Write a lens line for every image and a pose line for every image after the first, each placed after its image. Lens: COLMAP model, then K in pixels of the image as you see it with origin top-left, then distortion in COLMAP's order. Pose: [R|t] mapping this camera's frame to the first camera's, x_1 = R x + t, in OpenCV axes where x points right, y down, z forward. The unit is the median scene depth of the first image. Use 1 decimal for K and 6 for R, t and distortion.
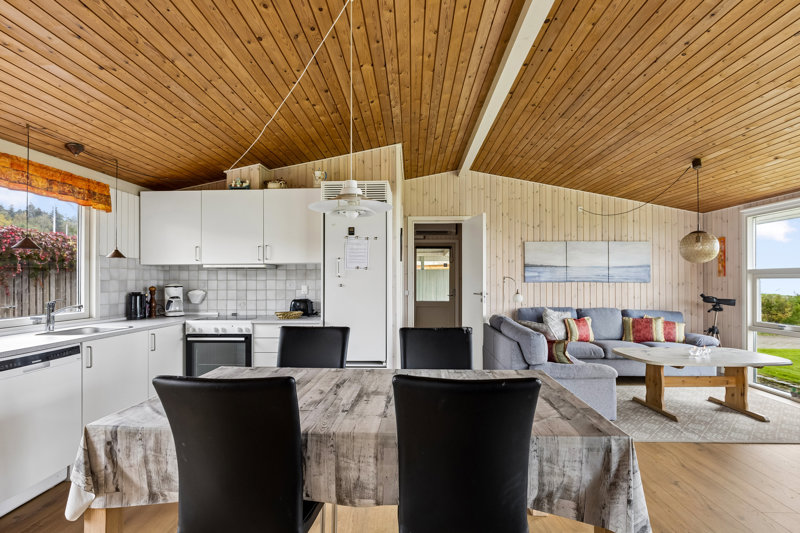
lens RADIAL K [[389.0, 0, 400.3], [0, 389.0, 274.0], [0, 0, 1]] dist [0.002730, -0.000197]
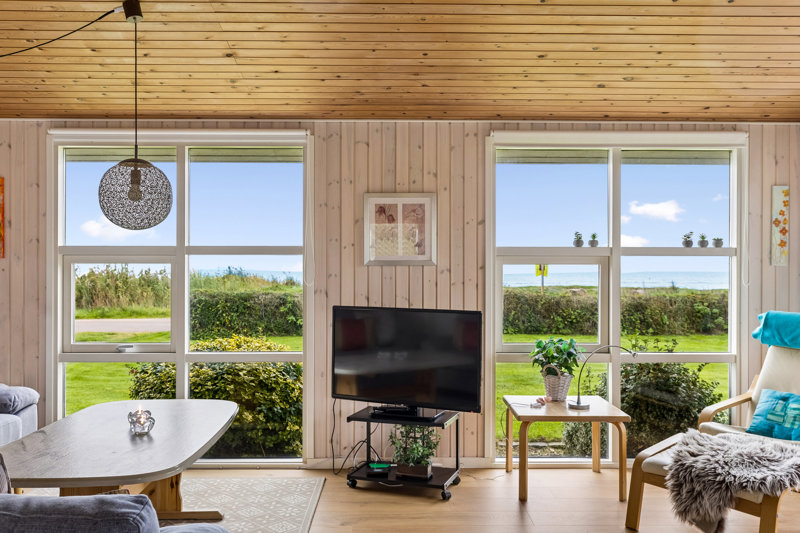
lens RADIAL K [[678.6, 0, 400.9], [0, 678.6, 270.8], [0, 0, 1]] dist [0.008369, 0.005443]
pose [[-0.041491, -0.004600, 0.999128, -0.033661], [-0.015567, 0.999871, 0.003957, 0.009798], [-0.999018, -0.015389, -0.041557, 0.551613]]
